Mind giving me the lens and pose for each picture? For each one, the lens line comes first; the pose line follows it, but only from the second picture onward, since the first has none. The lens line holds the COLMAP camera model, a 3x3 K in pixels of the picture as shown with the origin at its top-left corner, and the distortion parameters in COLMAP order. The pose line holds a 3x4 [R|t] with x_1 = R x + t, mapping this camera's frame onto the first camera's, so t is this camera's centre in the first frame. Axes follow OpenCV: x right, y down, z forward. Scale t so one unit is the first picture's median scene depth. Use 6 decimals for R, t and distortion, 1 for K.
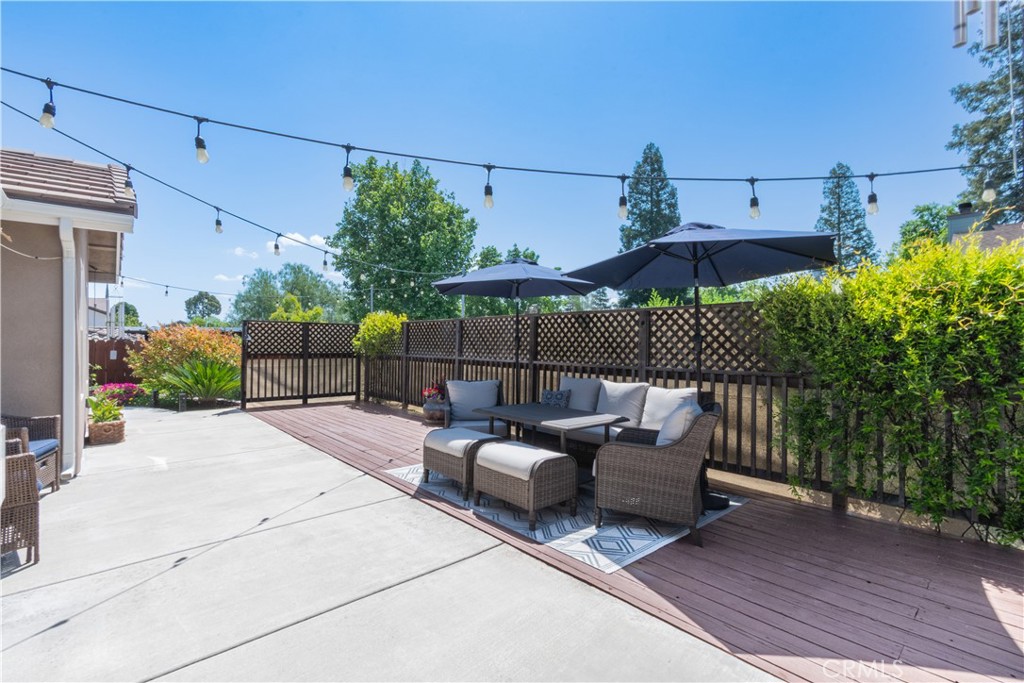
lens RADIAL K [[468.4, 0, 508.2], [0, 468.4, 340.7], [0, 0, 1]] dist [-0.000833, -0.000163]
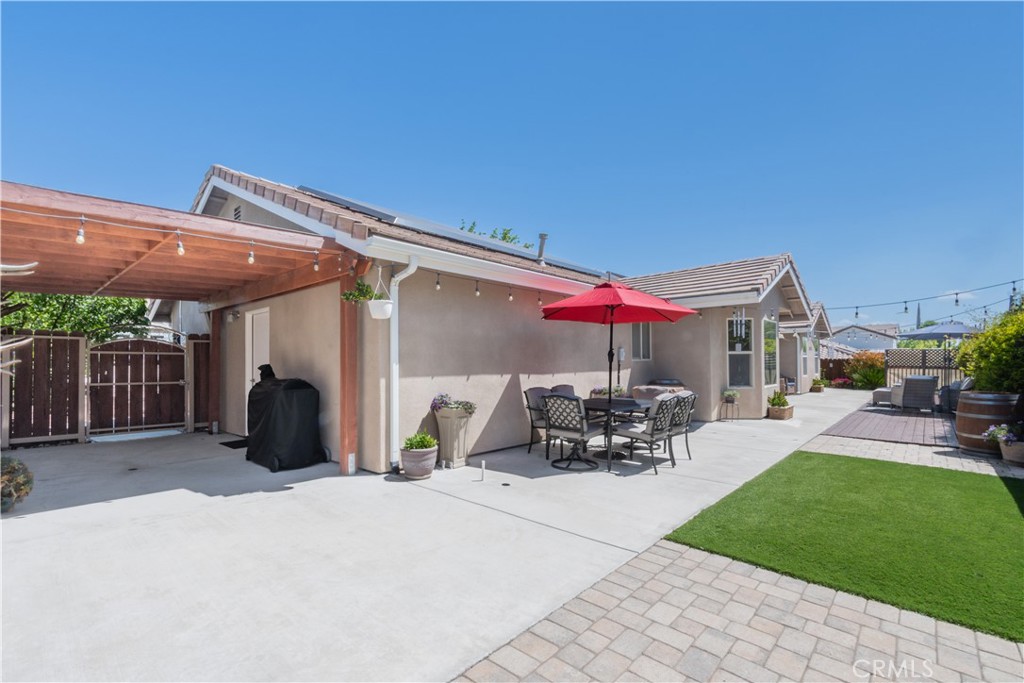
lens RADIAL K [[468.4, 0, 508.2], [0, 468.4, 340.7], [0, 0, 1]] dist [-0.000833, -0.000163]
pose [[0.132122, -0.043313, -0.990287, 1.272914], [0.003622, 0.999059, -0.043213, 0.000247], [0.991227, 0.002122, 0.132155, -0.949184]]
